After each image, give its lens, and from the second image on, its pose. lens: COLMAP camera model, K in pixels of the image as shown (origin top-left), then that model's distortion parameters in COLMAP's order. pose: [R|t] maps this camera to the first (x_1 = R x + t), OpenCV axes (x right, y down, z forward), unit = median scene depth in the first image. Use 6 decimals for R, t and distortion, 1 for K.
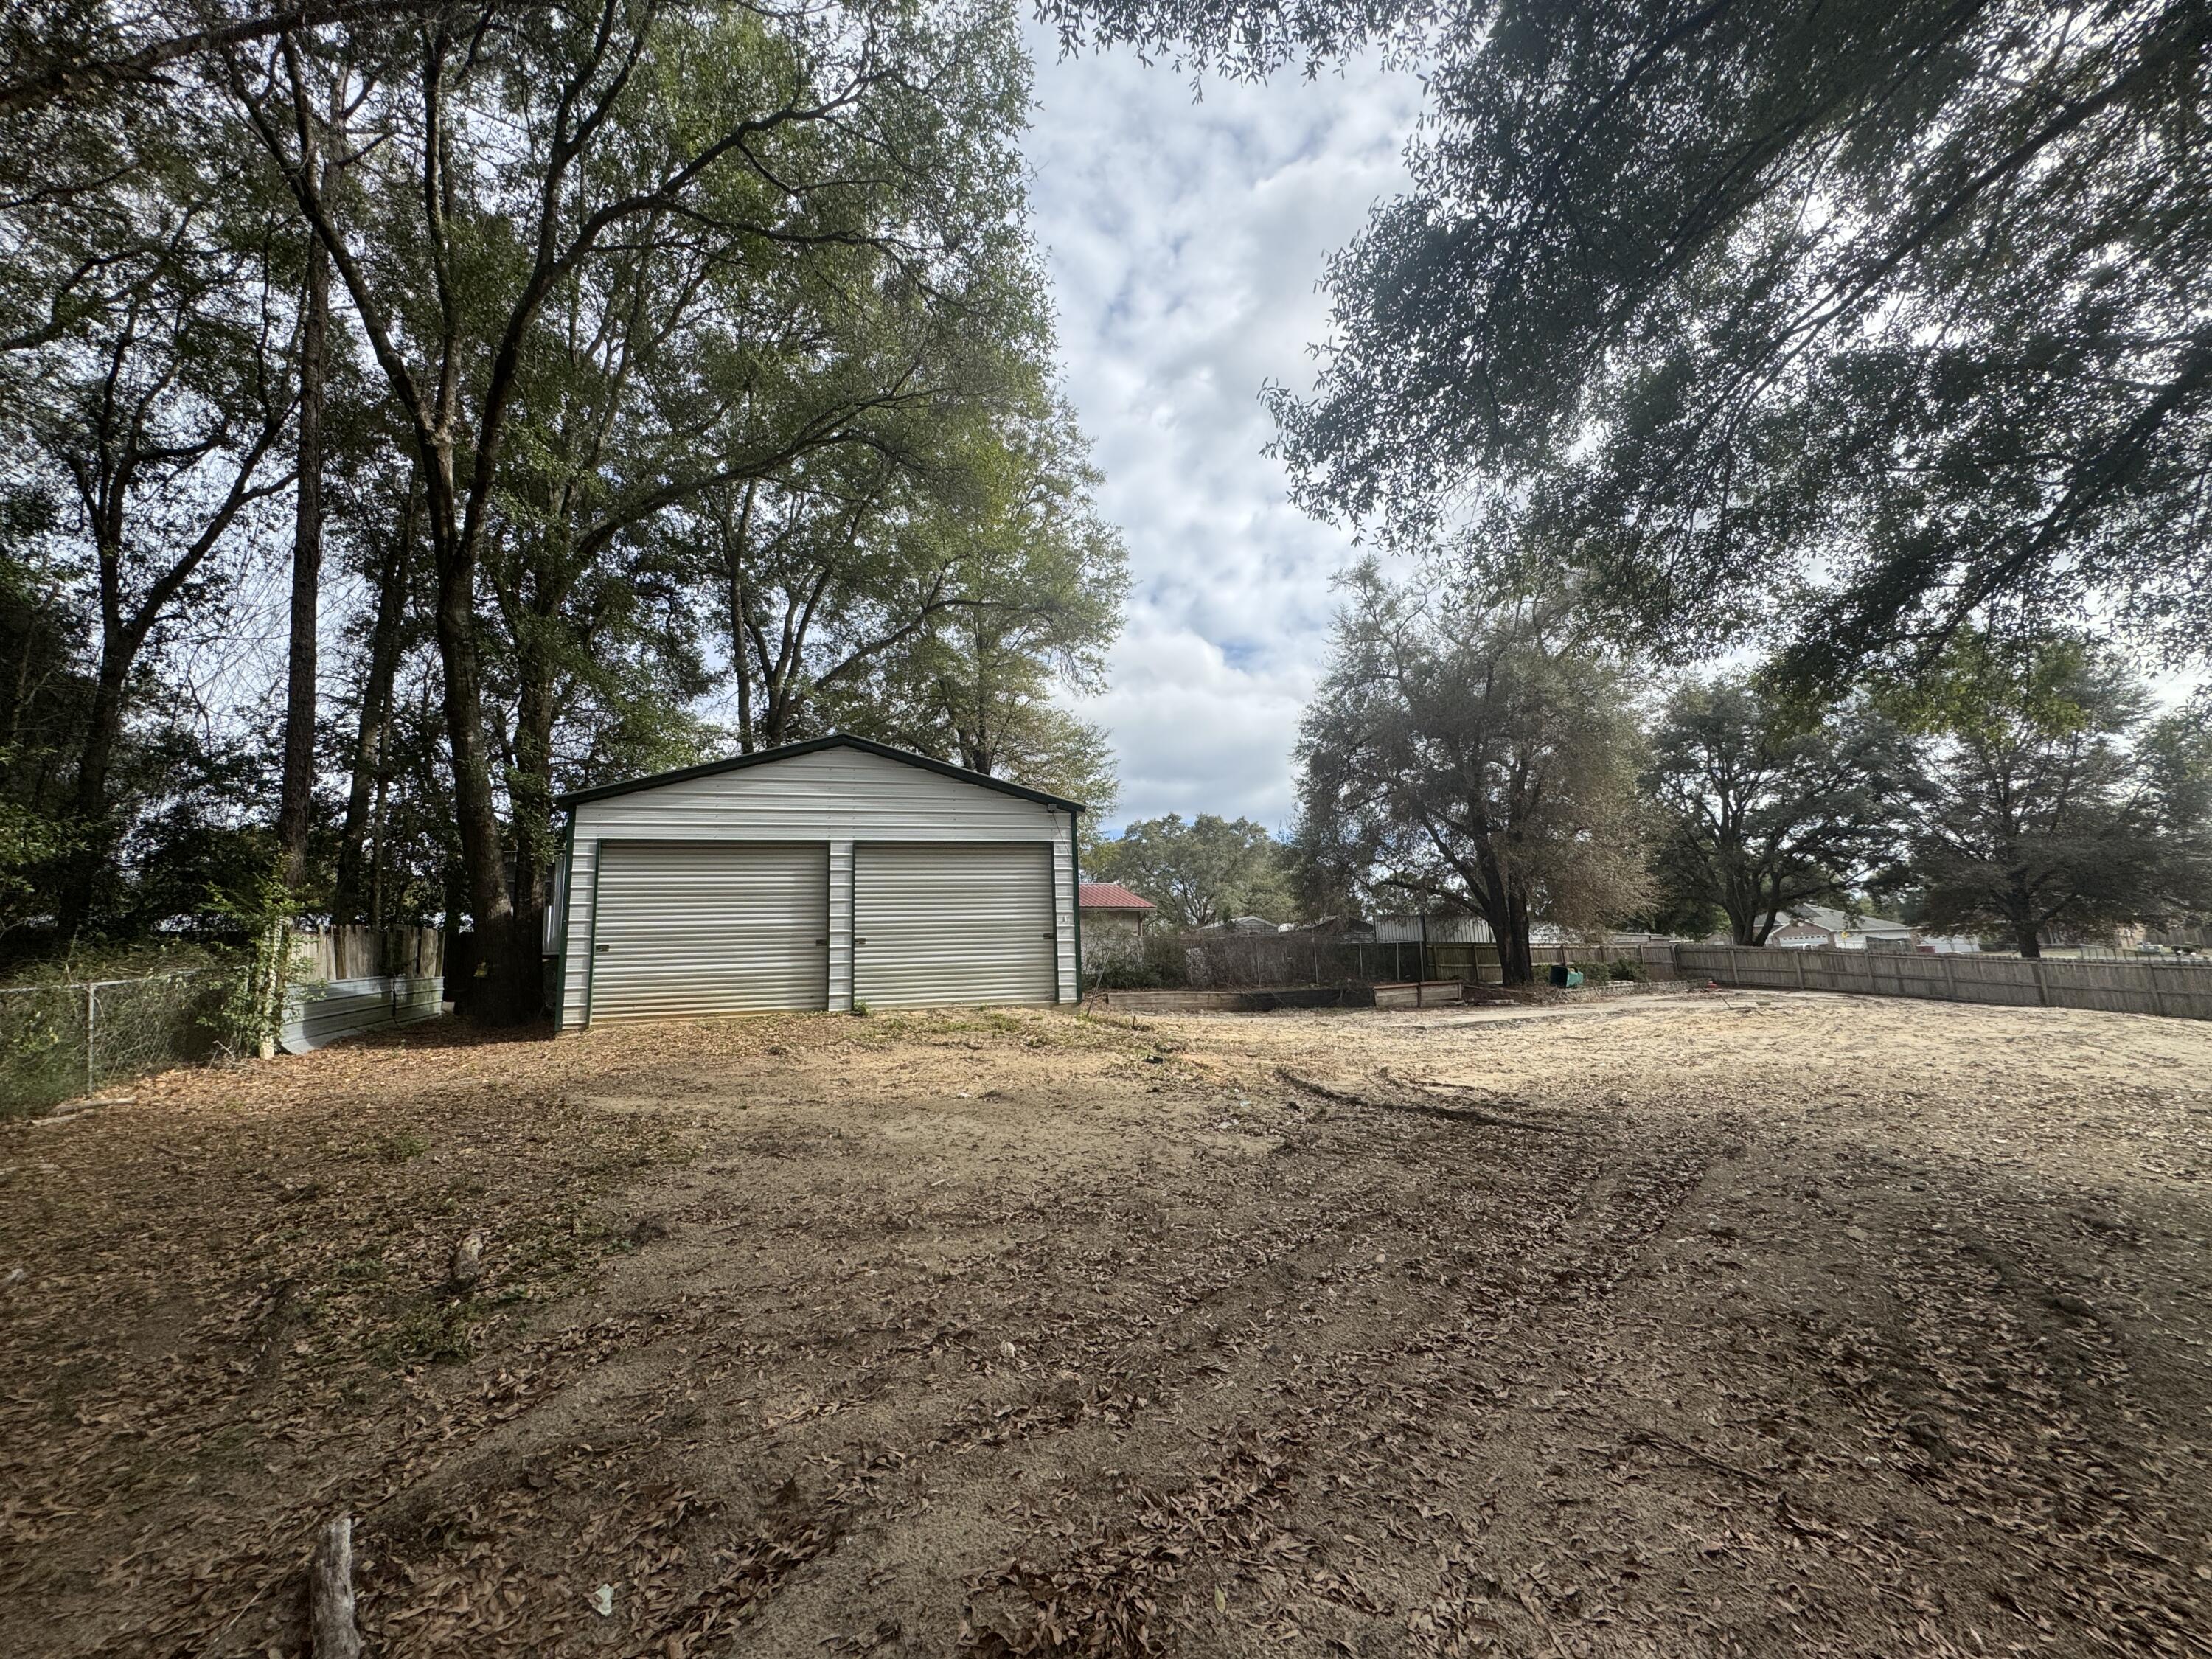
lens RADIAL K [[885.7, 0, 1108.9], [0, 885.7, 829.6], [0, 0, 1]] dist [0.000393, 0.000033]
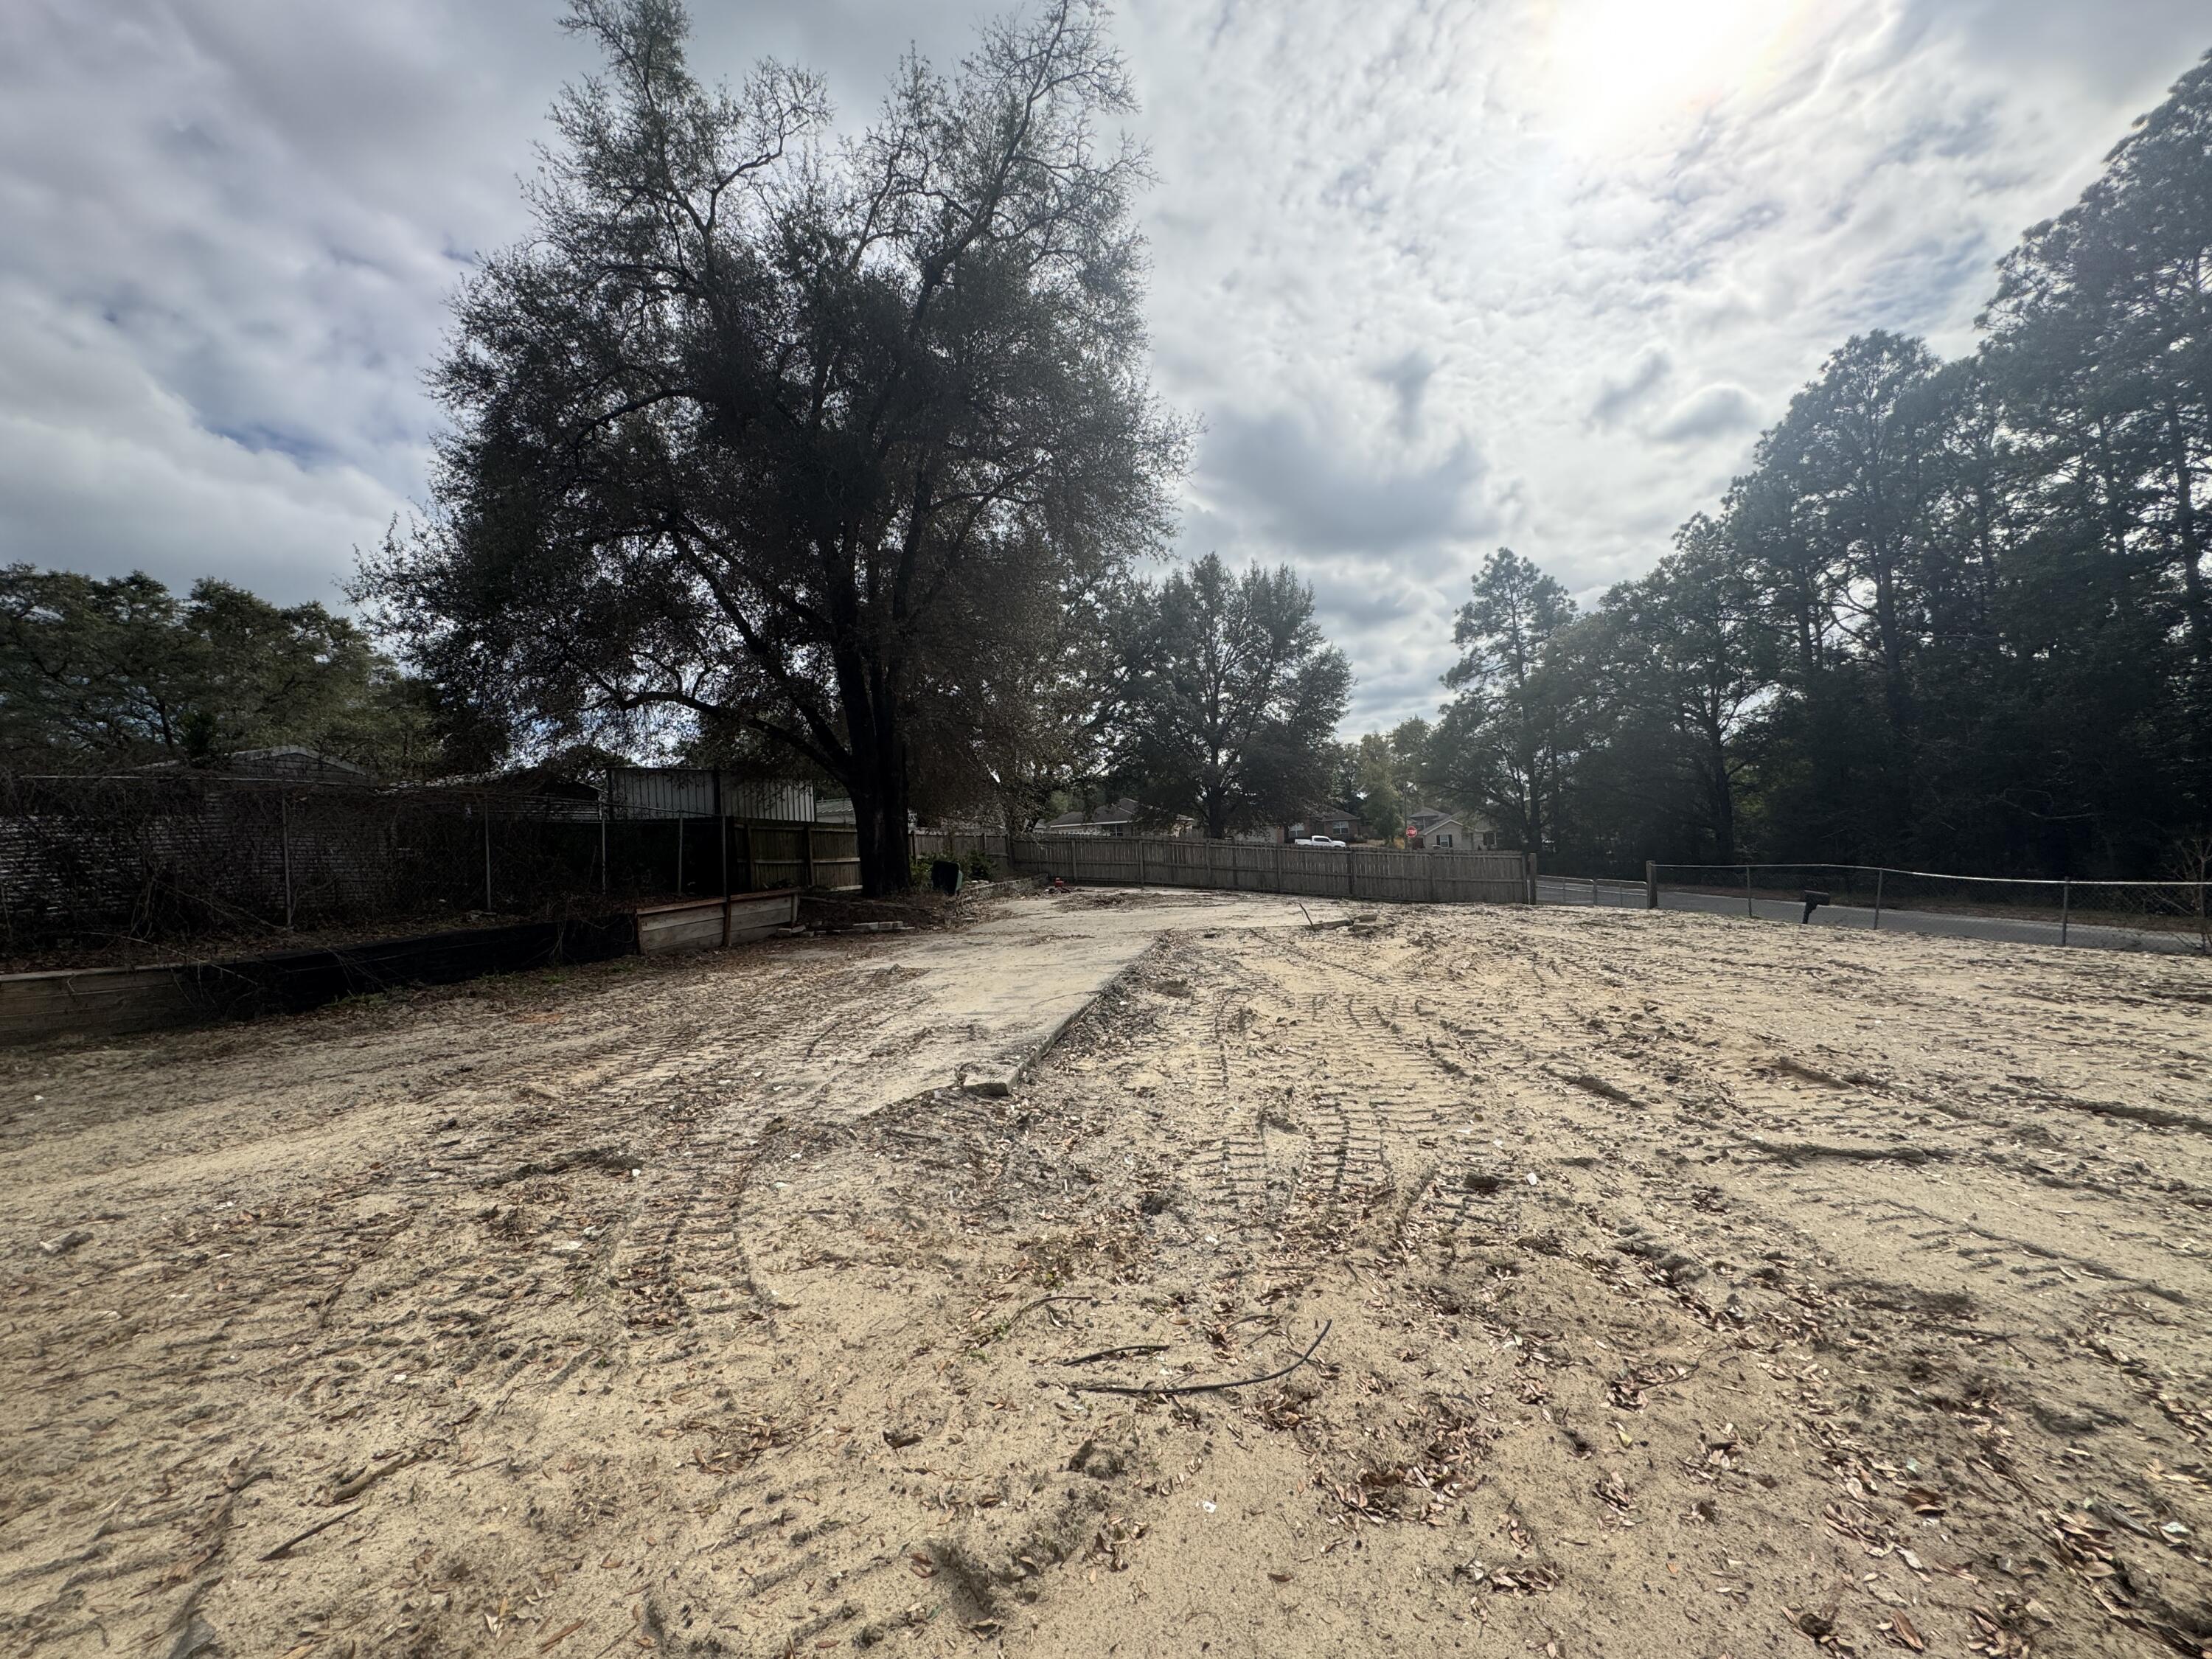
lens RADIAL K [[886.9, 0, 1101.1], [0, 886.9, 824.9], [0, 0, 1]] dist [-0.000054, 0.000192]
pose [[0.650679, 0.017091, 0.759161, 0.093098], [-0.104044, 0.992324, 0.066836, 0.066930], [-0.752192, -0.122475, 0.647463, 0.448589]]
